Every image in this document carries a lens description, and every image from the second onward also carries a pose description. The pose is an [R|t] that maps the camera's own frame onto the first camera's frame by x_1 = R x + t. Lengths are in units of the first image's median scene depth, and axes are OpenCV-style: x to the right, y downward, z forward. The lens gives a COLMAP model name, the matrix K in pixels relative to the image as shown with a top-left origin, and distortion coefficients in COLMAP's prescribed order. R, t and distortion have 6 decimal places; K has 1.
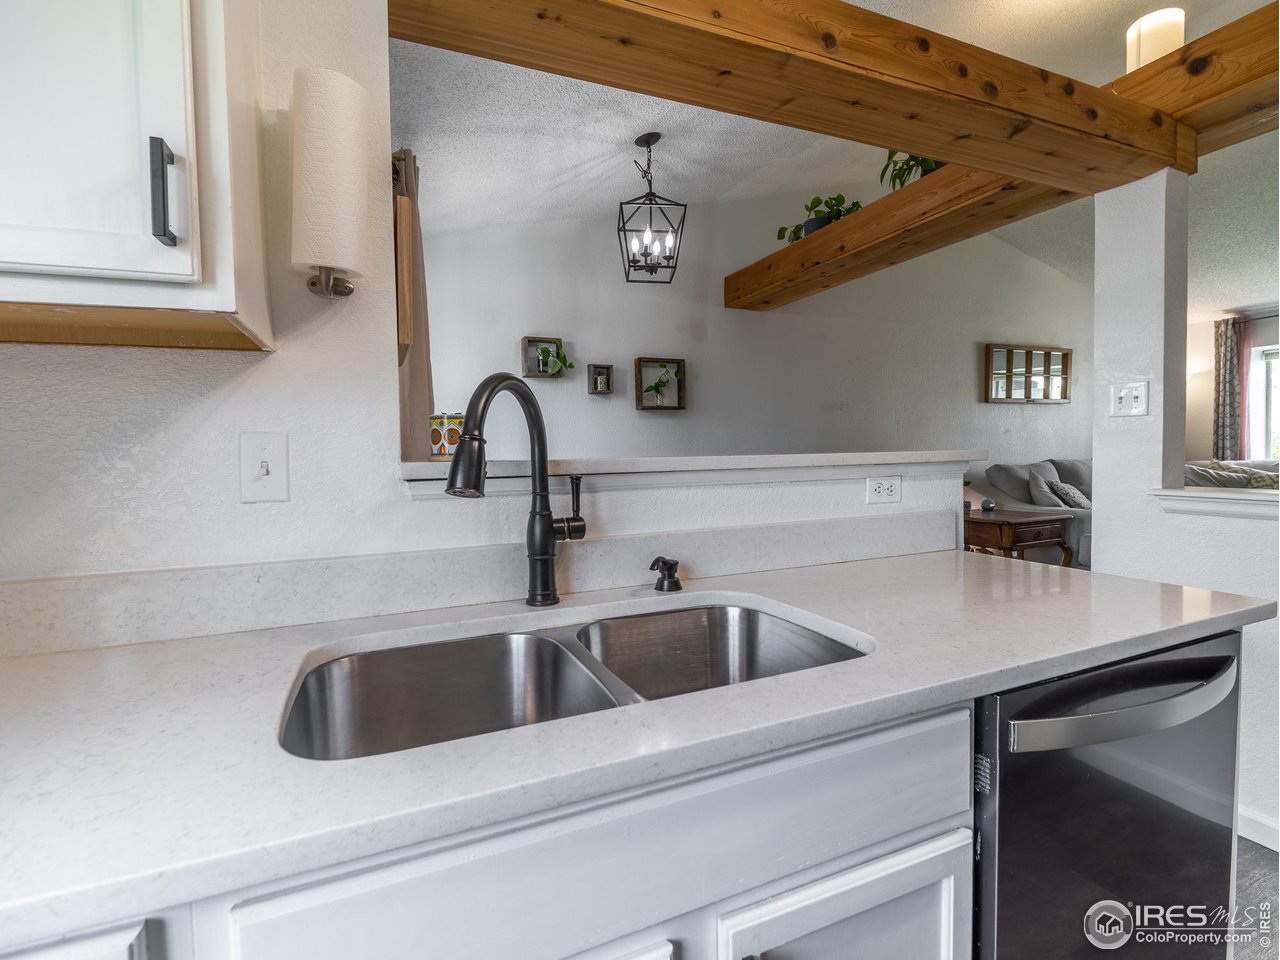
lens RADIAL K [[578.2, 0, 632.7], [0, 578.2, 467.8], [0, 0, 1]] dist [-0.008172, -0.000619]
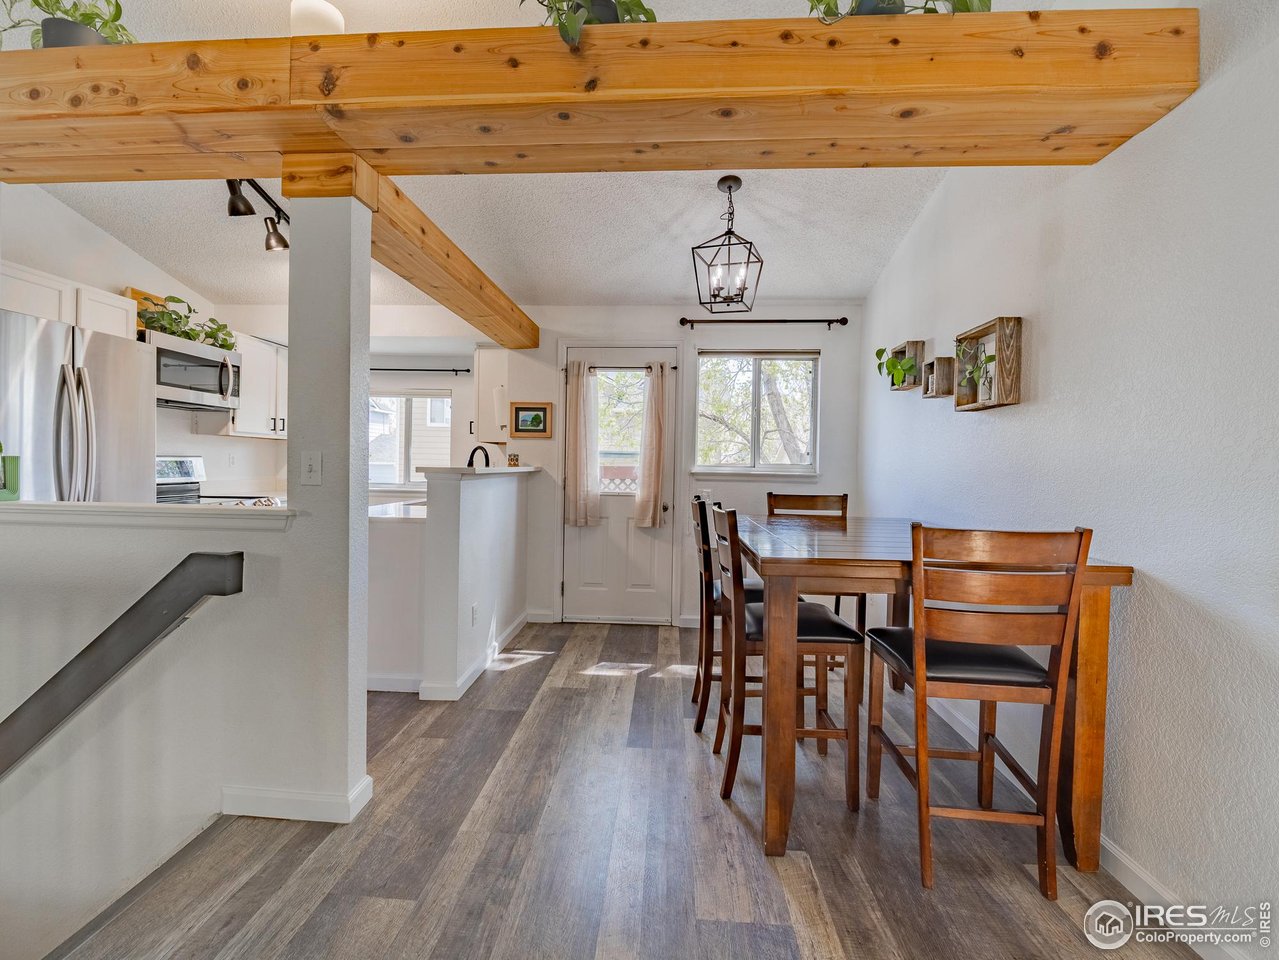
lens RADIAL K [[578.2, 0, 632.7], [0, 578.2, 467.8], [0, 0, 1]] dist [-0.008172, -0.000619]
pose [[-0.430348, 0.009942, -0.902608, 2.868049], [-0.044914, 0.998465, 0.032412, -0.171554], [0.901545, 0.054489, -0.429241, 3.511670]]
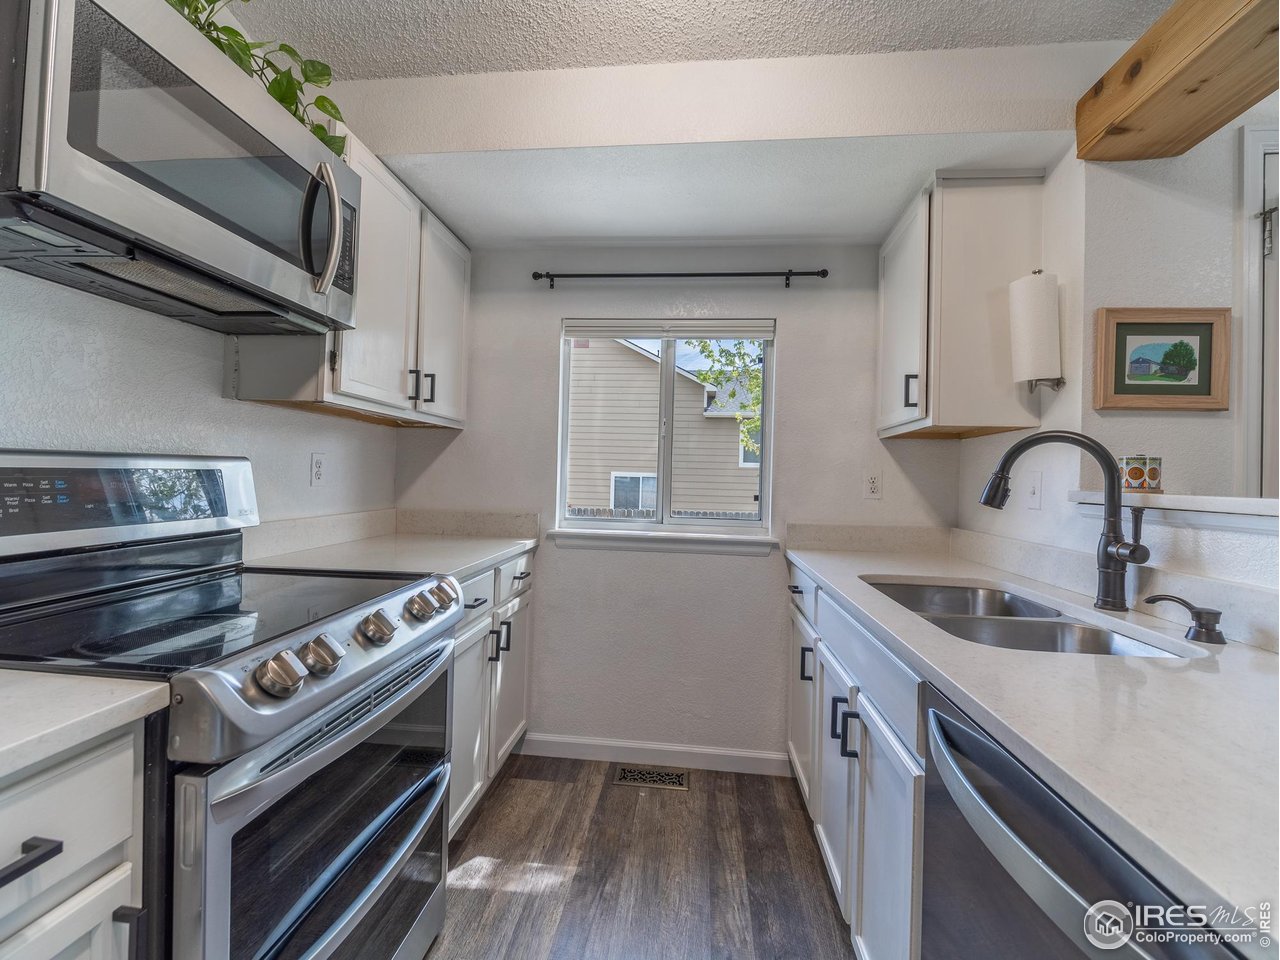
lens RADIAL K [[578.2, 0, 632.7], [0, 578.2, 467.8], [0, 0, 1]] dist [-0.008172, -0.000619]
pose [[-0.477516, -0.010228, -0.878563, 1.370950], [-0.049745, 0.998643, 0.015411, -0.033322], [0.877214, 0.051063, -0.477377, 0.655753]]
